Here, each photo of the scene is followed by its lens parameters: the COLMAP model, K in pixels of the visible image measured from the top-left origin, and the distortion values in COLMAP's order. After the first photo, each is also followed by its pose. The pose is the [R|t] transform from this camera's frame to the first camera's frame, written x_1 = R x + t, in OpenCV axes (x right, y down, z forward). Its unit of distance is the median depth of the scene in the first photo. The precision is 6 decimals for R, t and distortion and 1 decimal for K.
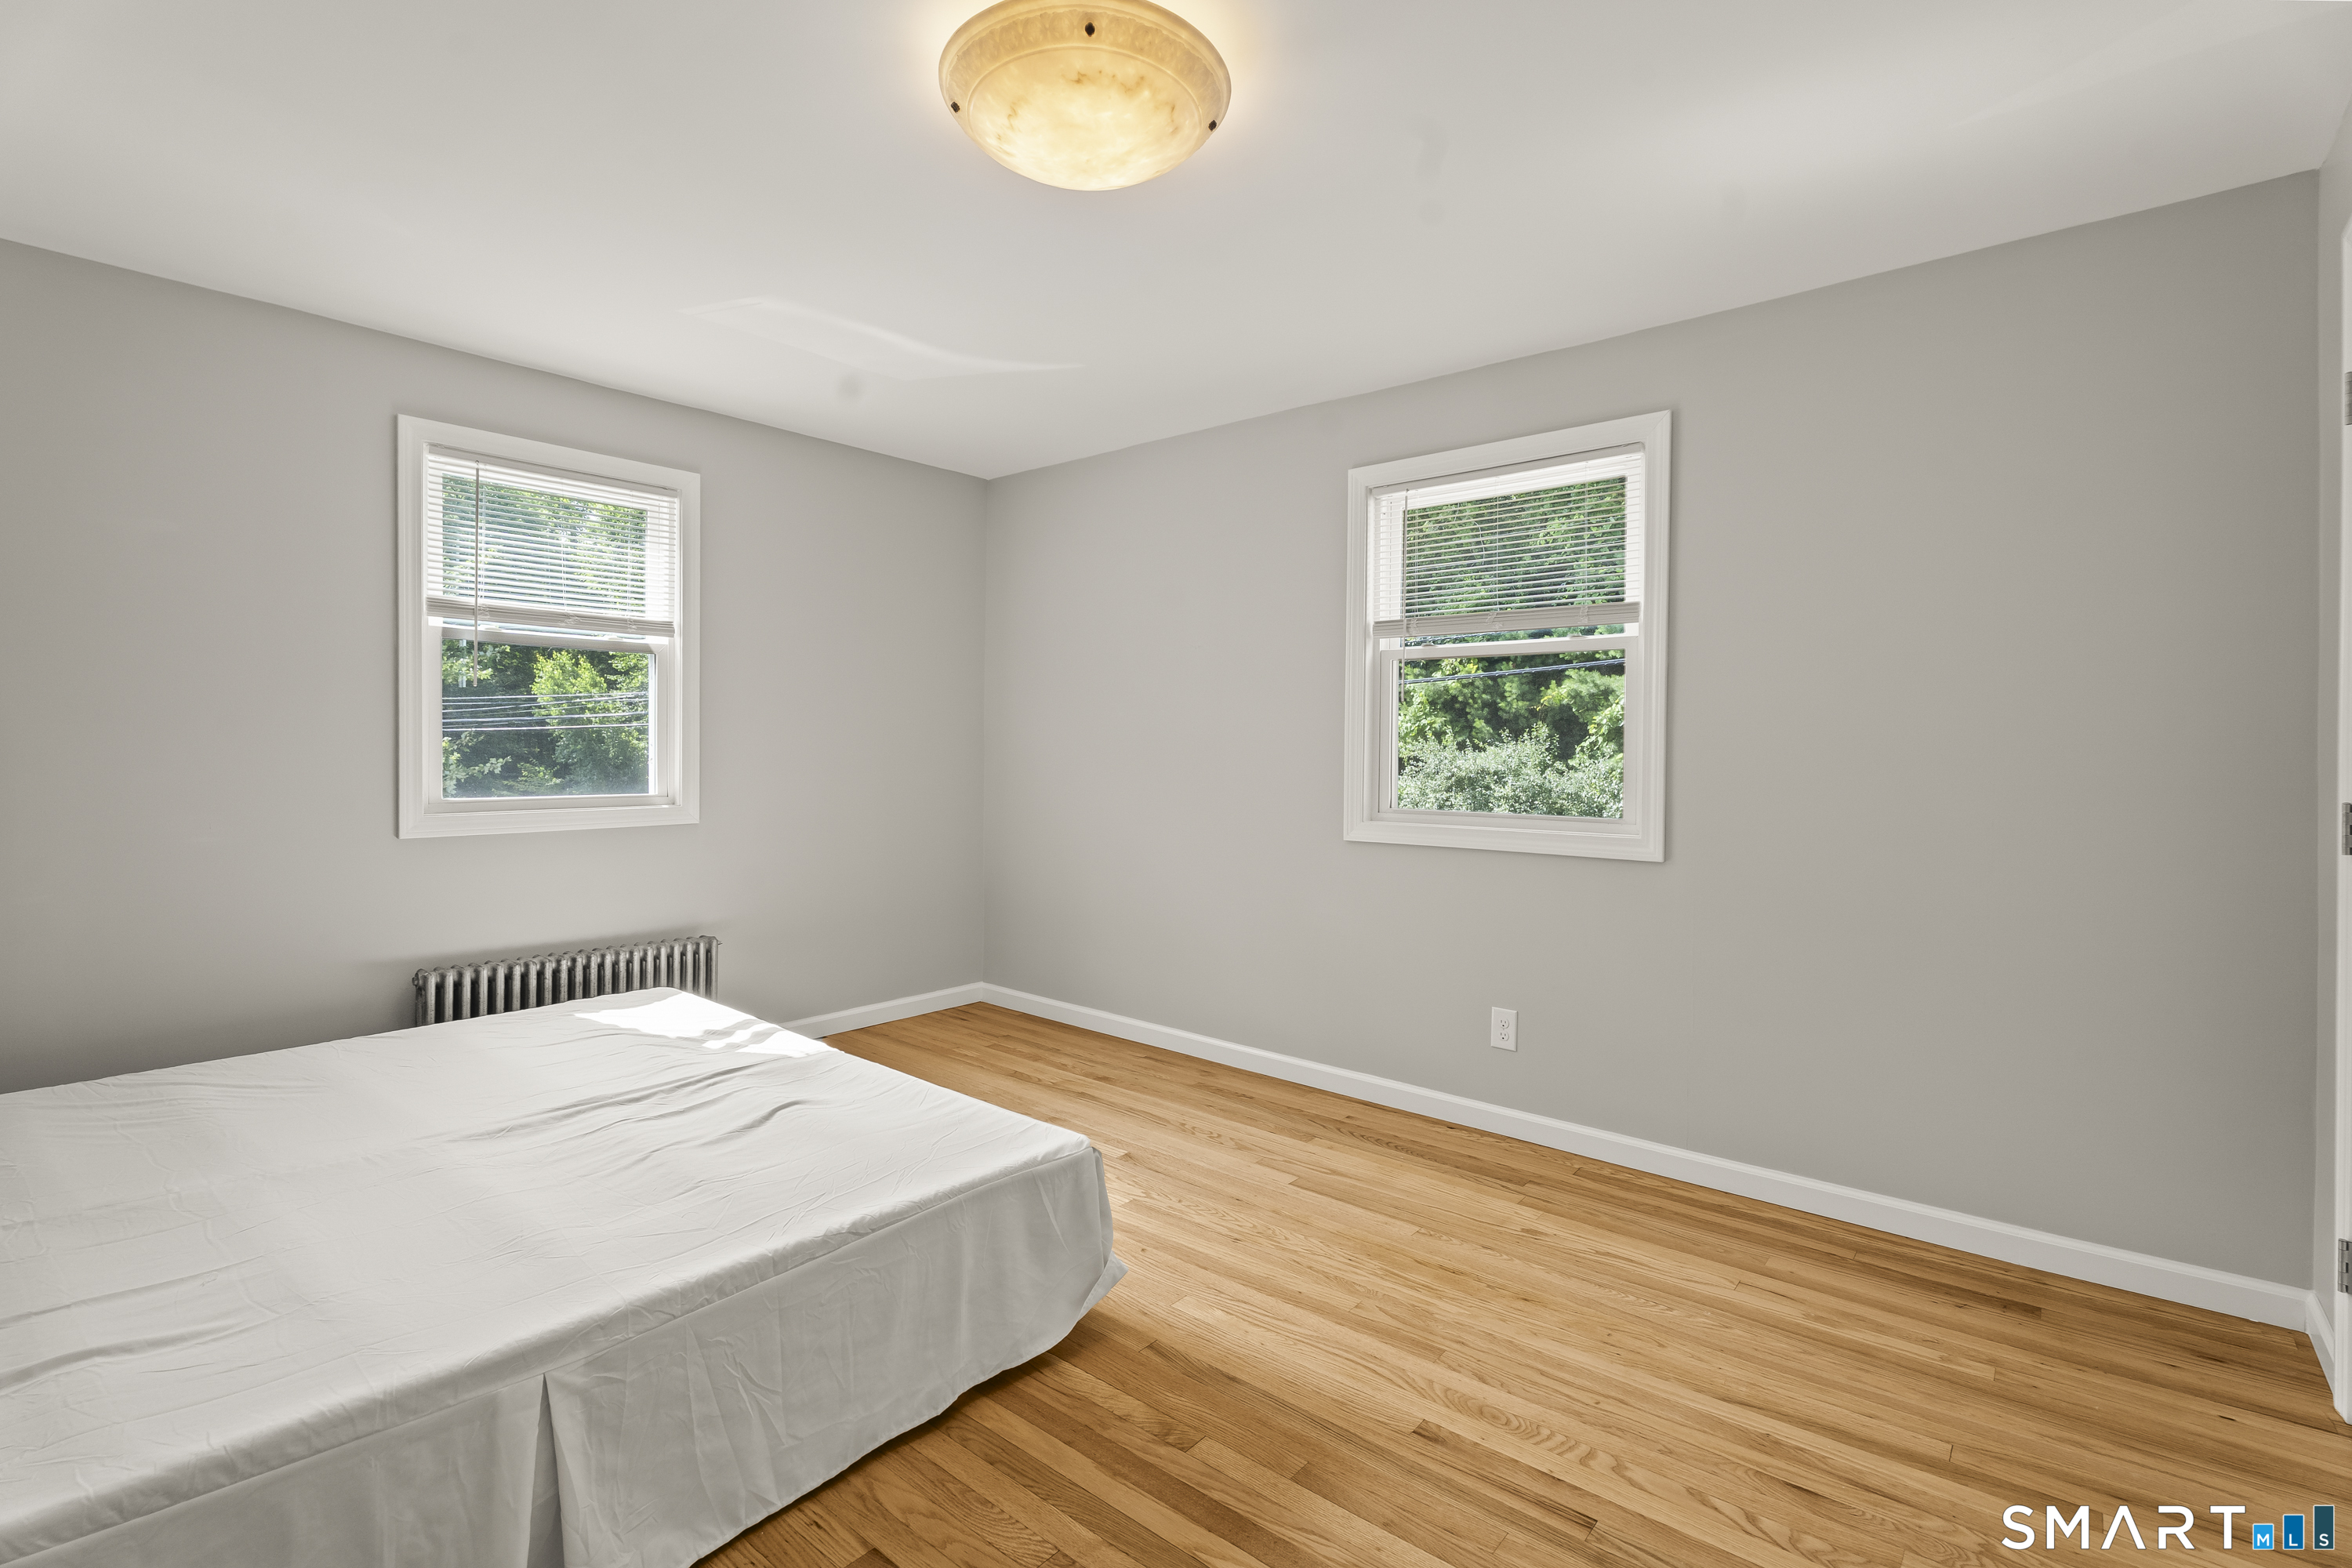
lens RADIAL K [[1064.3, 0, 1170.7], [0, 1064.3, 772.8], [0, 0, 1]] dist [0.000701, 0.000154]
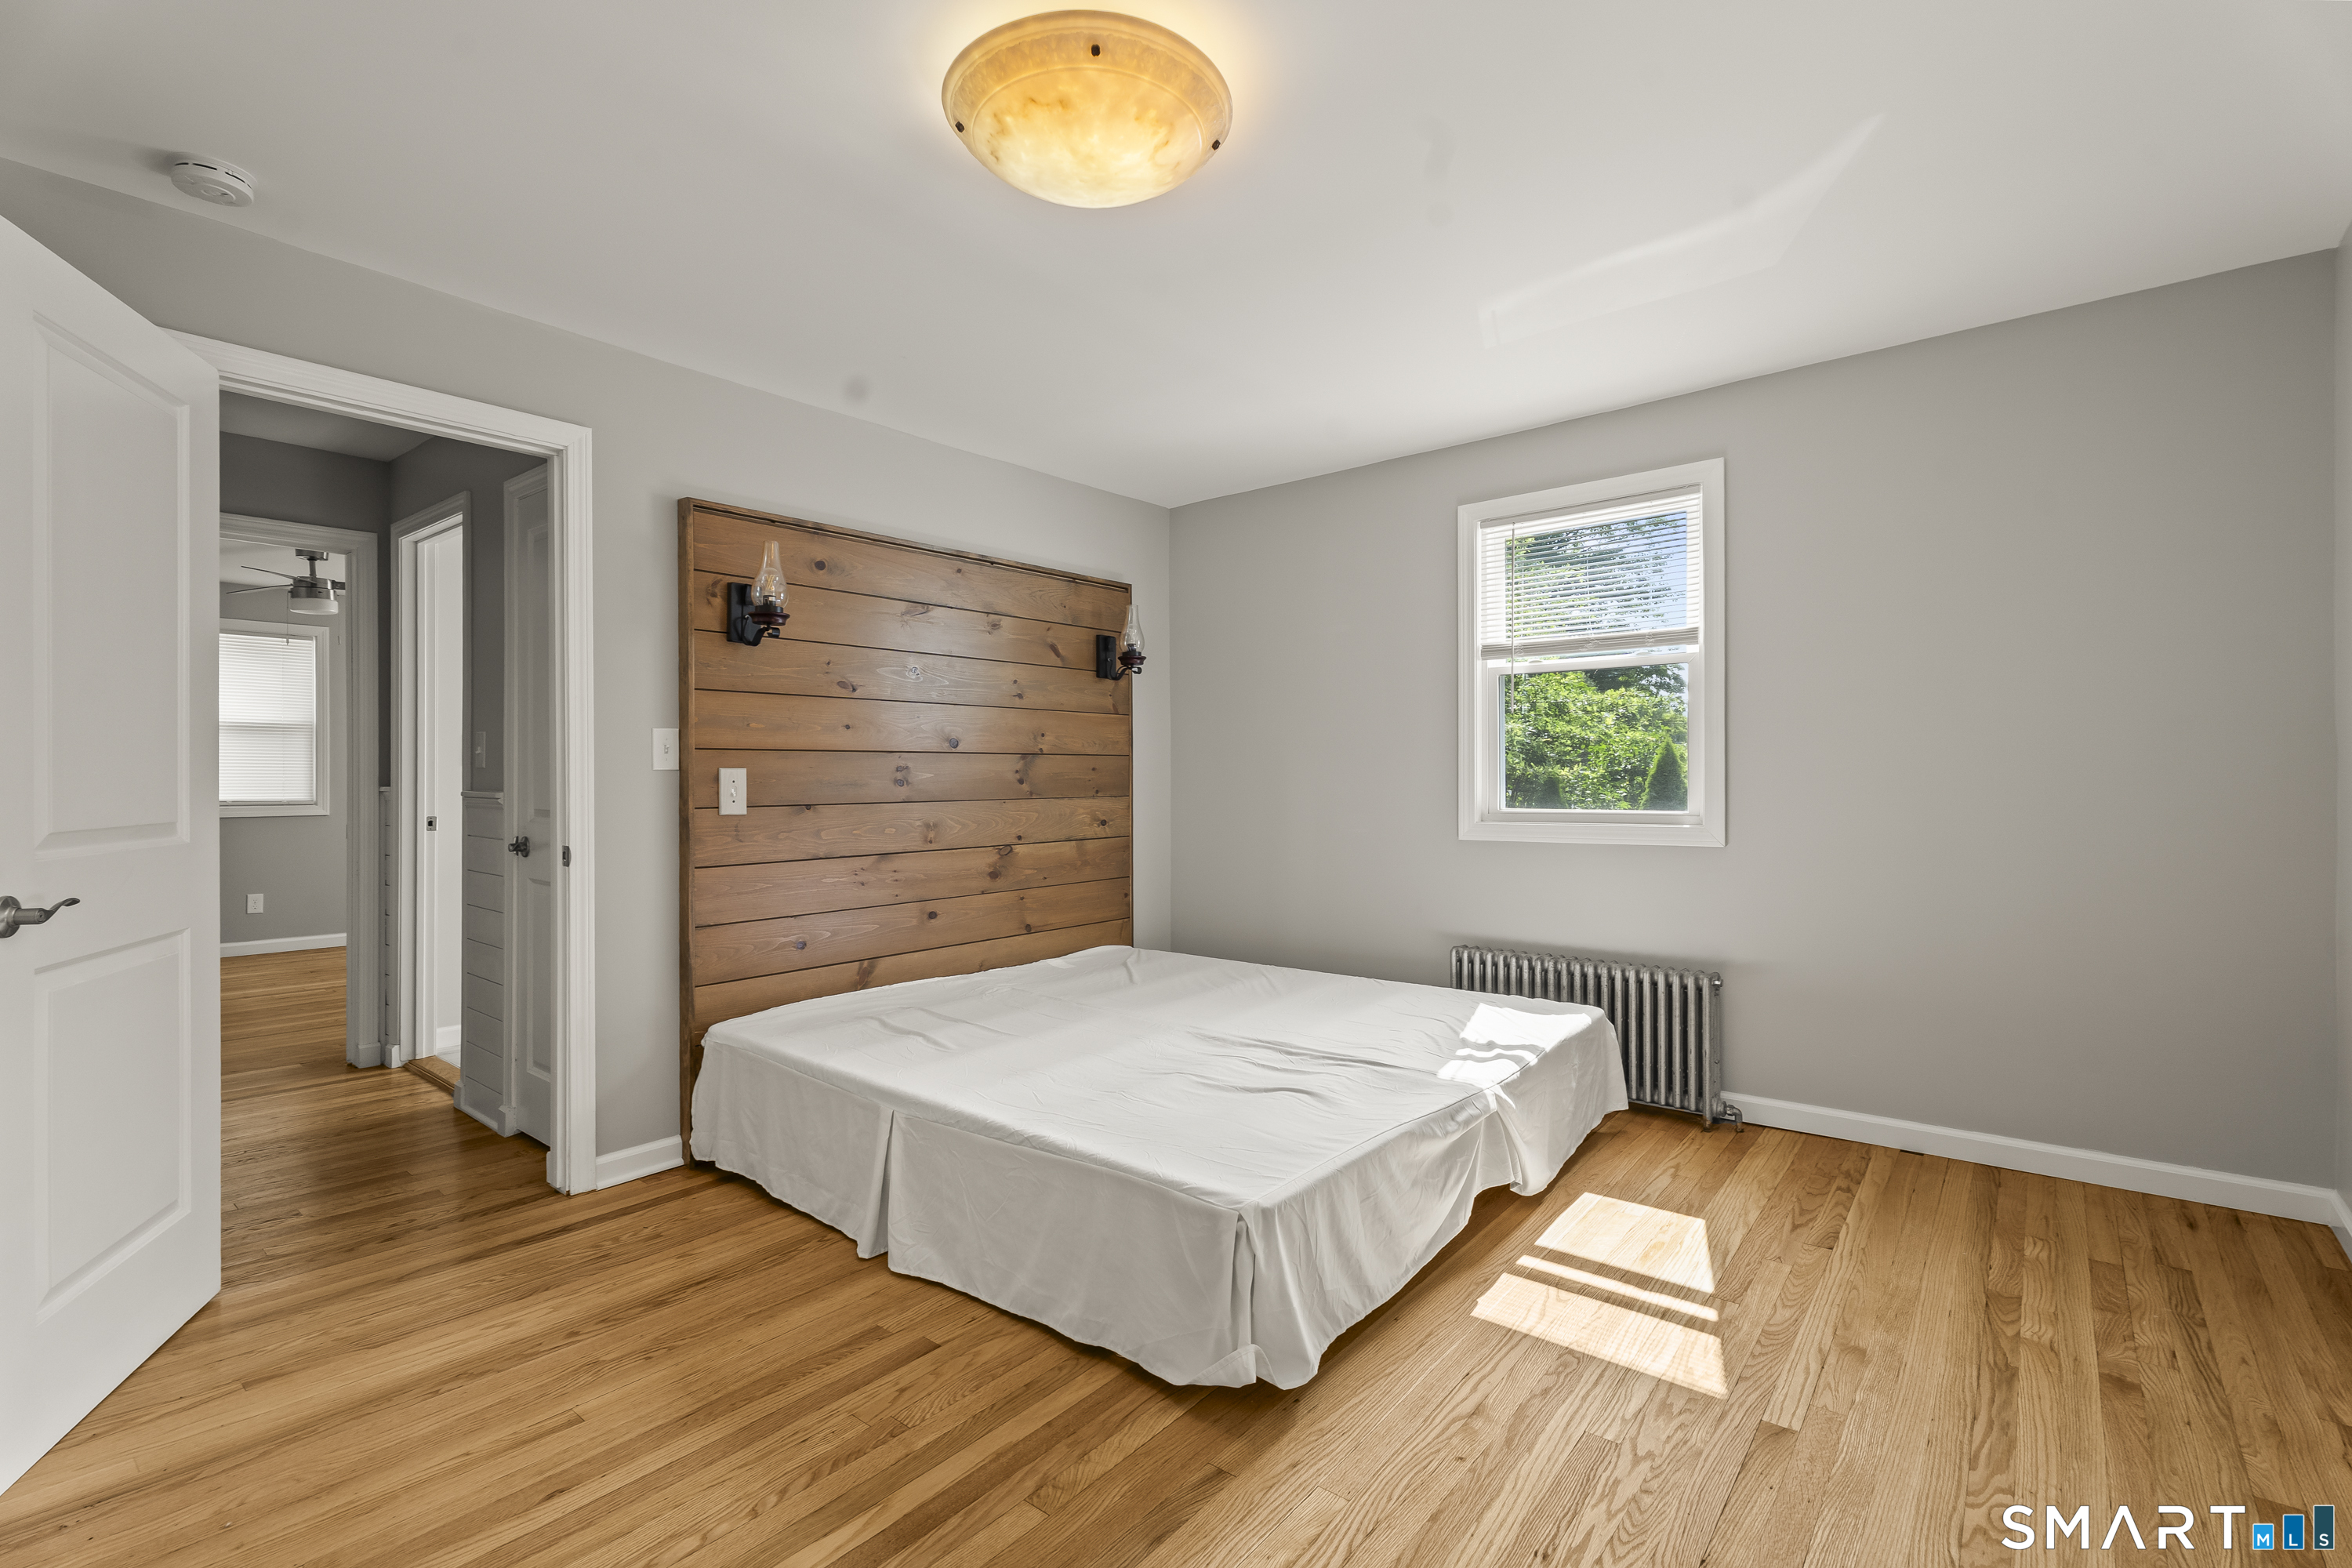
lens RADIAL K [[1091.4, 0, 1176.0], [0, 1091.4, 784.0], [0, 0, 1]] dist [0.002483, 0.000539]
pose [[0.000094, 0.001097, -0.999999, 0.576472], [-0.008743, 0.999961, 0.001096, -0.002852], [0.999962, 0.008743, 0.000104, 0.657134]]
